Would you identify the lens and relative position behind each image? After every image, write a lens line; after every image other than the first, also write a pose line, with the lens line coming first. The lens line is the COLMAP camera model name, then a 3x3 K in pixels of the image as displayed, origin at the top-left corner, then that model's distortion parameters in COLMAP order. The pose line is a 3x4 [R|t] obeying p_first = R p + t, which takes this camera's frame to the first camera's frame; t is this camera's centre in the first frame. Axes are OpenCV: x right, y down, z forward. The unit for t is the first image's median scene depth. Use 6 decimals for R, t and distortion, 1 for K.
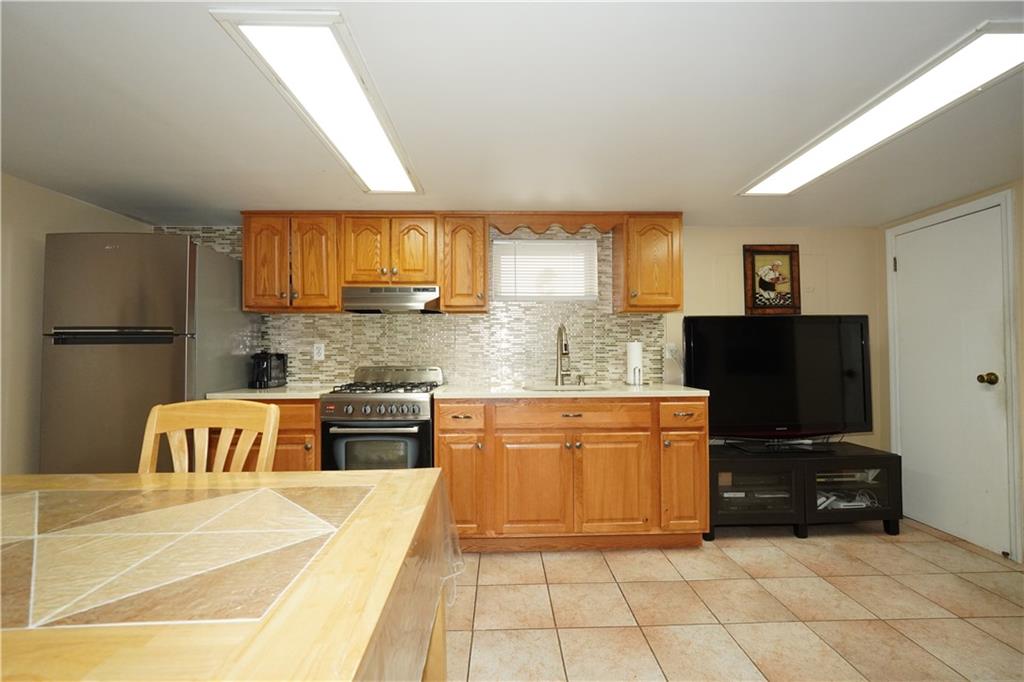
lens RADIAL K [[428.8, 0, 510.5], [0, 428.8, 344.9], [0, 0, 1]] dist [-0.018672, 0.006323]
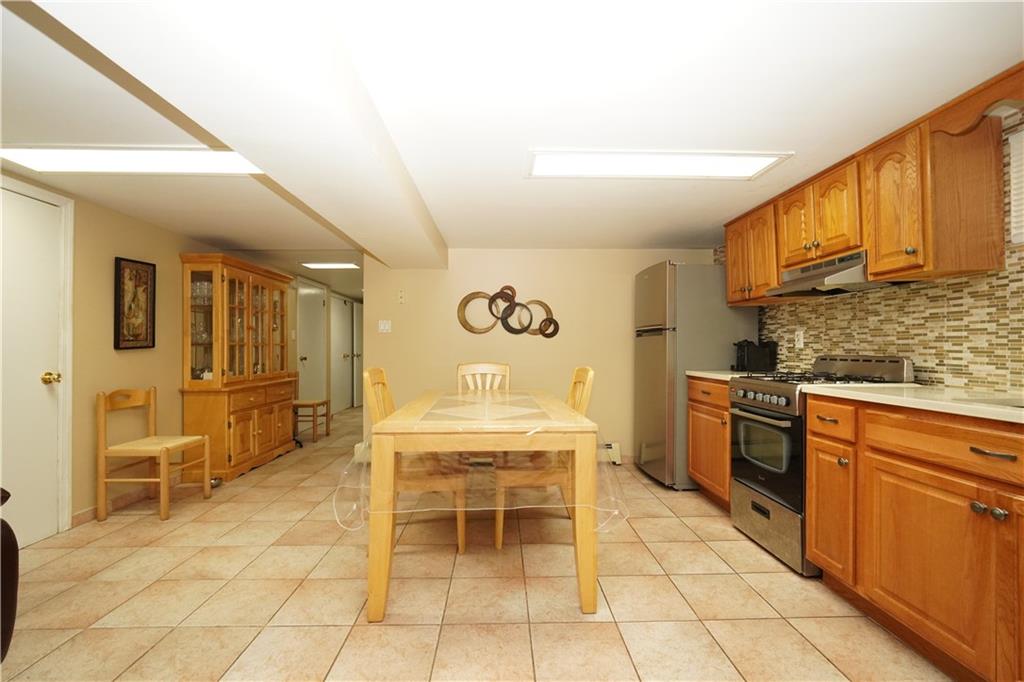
lens RADIAL K [[428.8, 0, 510.5], [0, 428.8, 344.9], [0, 0, 1]] dist [-0.018672, 0.006323]
pose [[-0.000569, -0.003444, -0.999994, 0.552739], [0.022223, 0.999747, -0.003456, 0.018406], [0.999753, -0.022225, -0.000492, 0.357221]]
